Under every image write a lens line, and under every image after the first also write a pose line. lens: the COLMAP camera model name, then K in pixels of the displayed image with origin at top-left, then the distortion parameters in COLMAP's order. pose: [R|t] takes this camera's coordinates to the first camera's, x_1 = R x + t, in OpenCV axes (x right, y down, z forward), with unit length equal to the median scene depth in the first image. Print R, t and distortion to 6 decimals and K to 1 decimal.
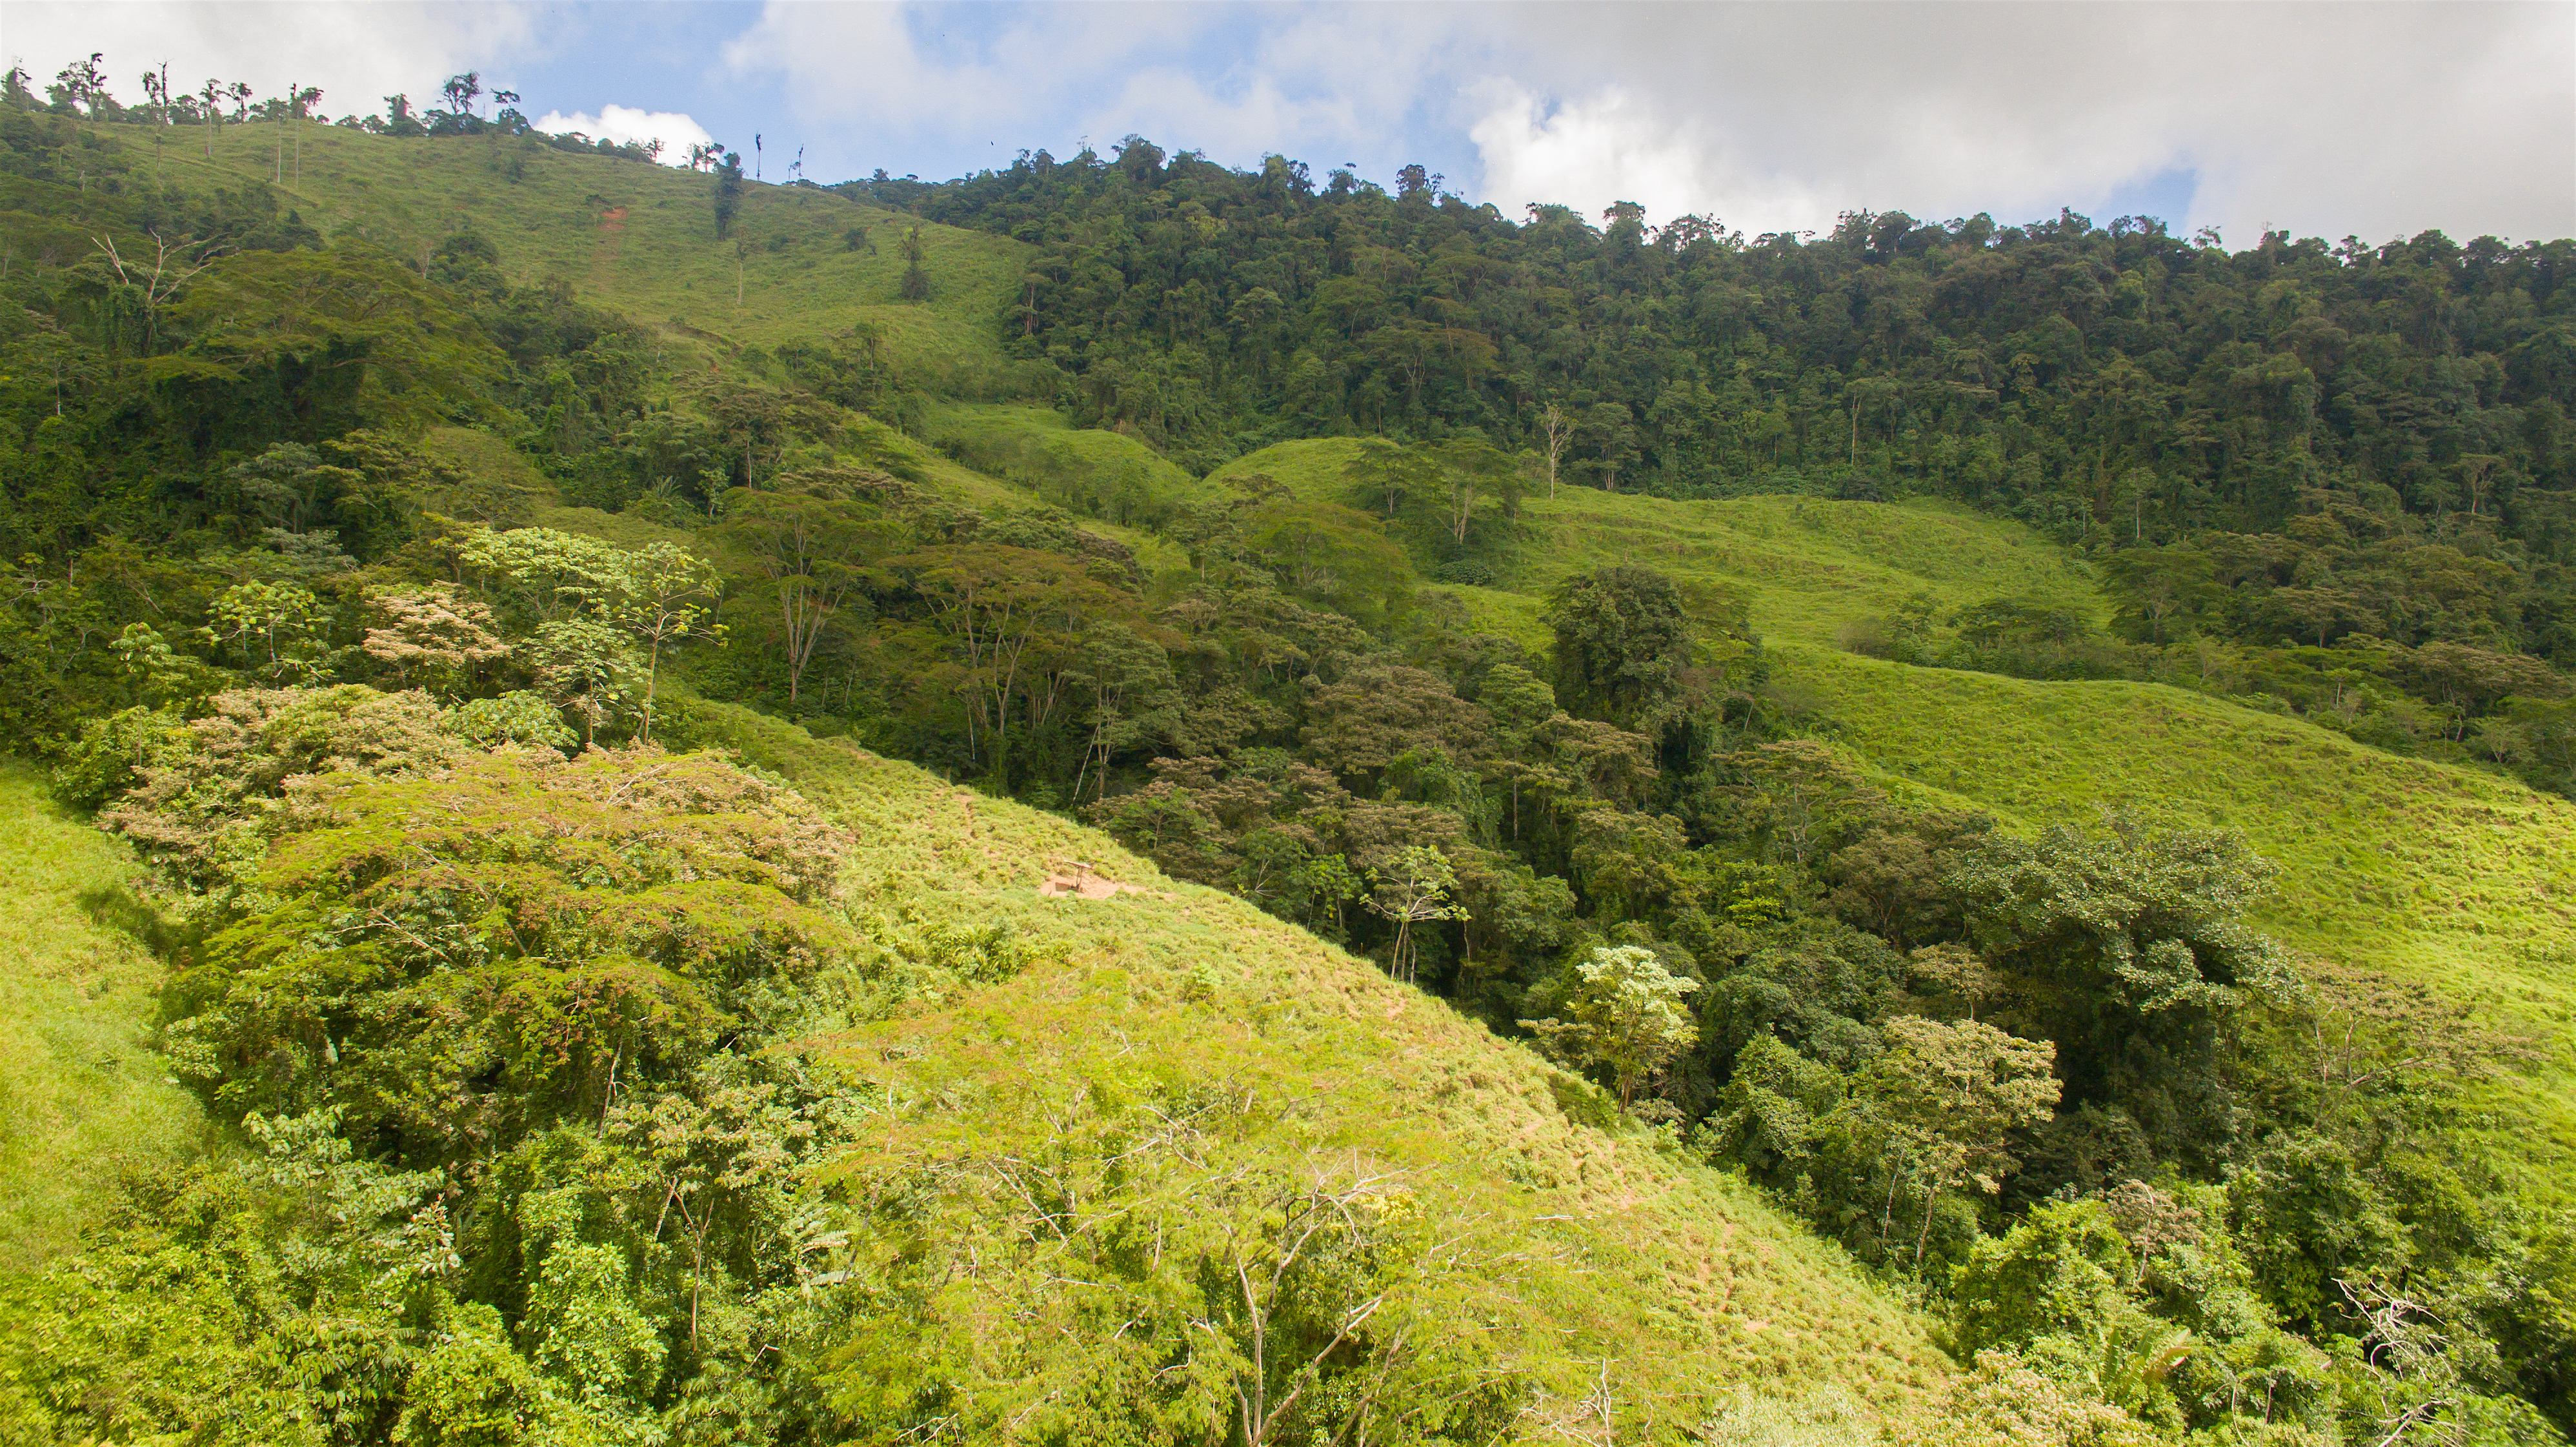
lens RADIAL K [[1496.0, 0, 1283.0], [0, 1496.0, 700.9], [0, 0, 1]] dist [-0.121737, 0.085158]
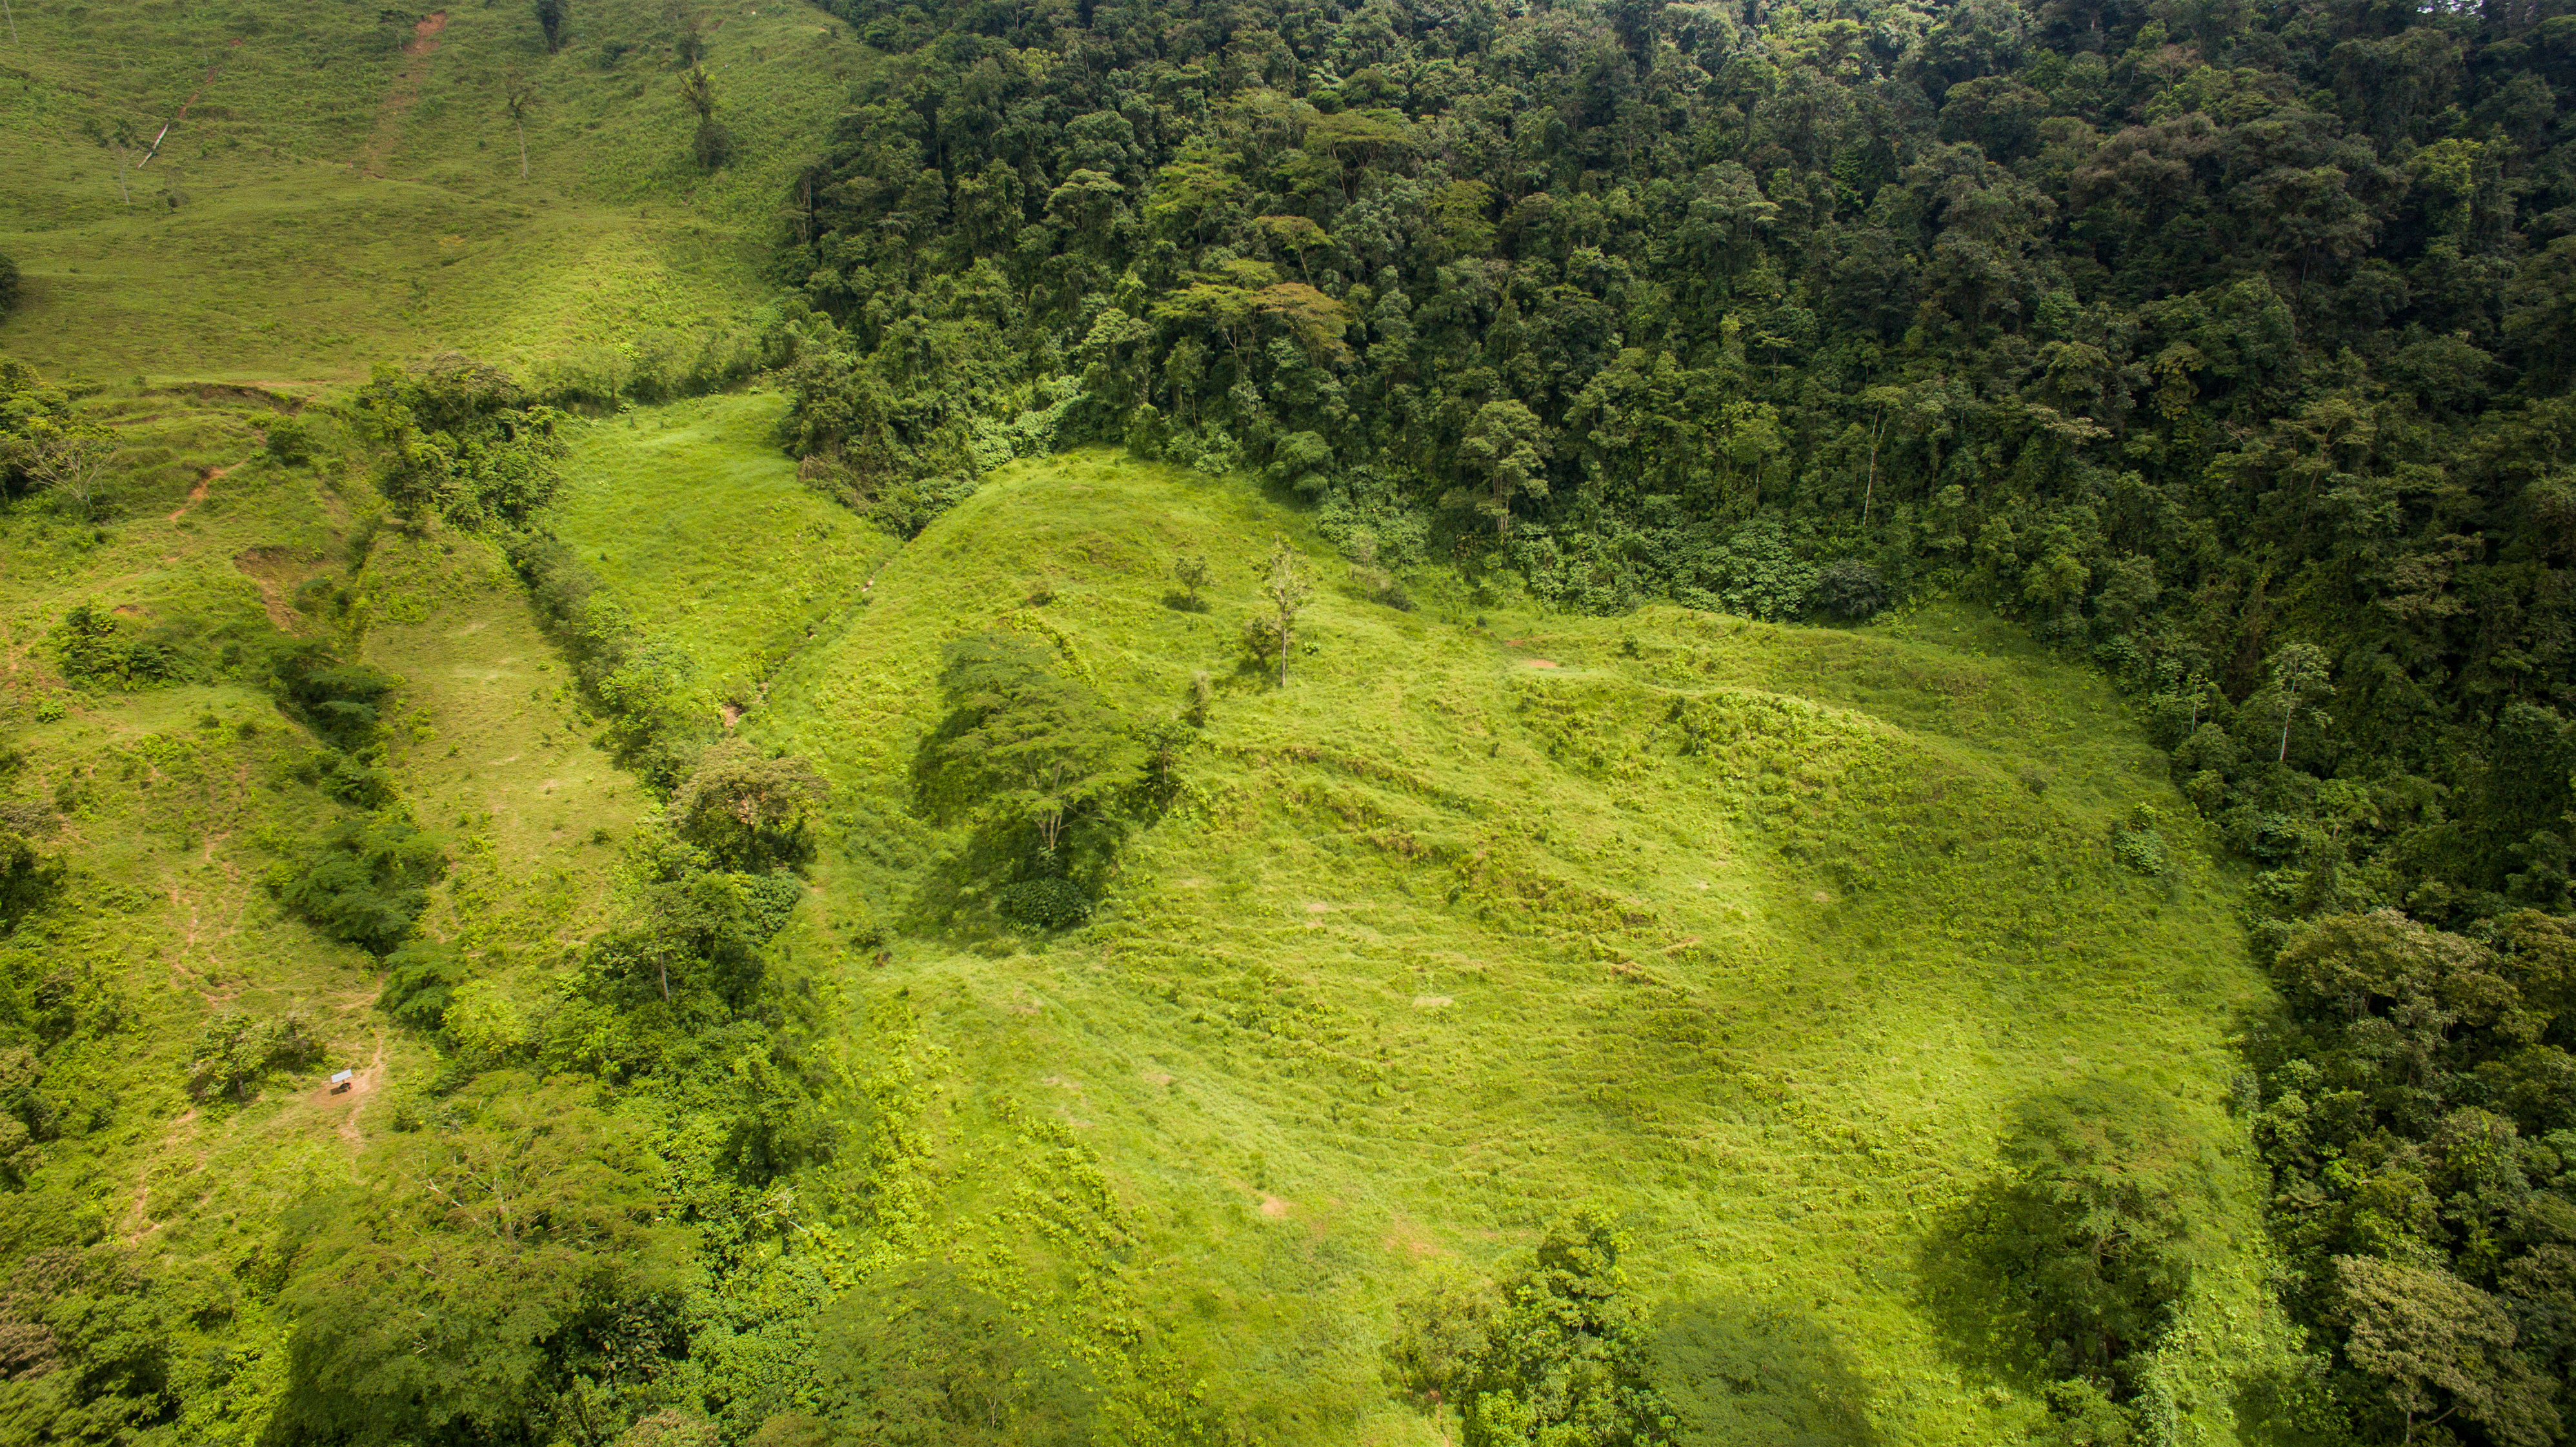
lens RADIAL K [[1496.0, 0, 1283.0], [0, 1496.0, 700.9], [0, 0, 1]] dist [-0.121737, 0.085158]
pose [[0.978665, 0.039740, -0.201582, 0.260293], [0.021245, 0.956284, 0.291667, -0.266754], [0.204360, -0.289727, 0.935037, 0.312745]]
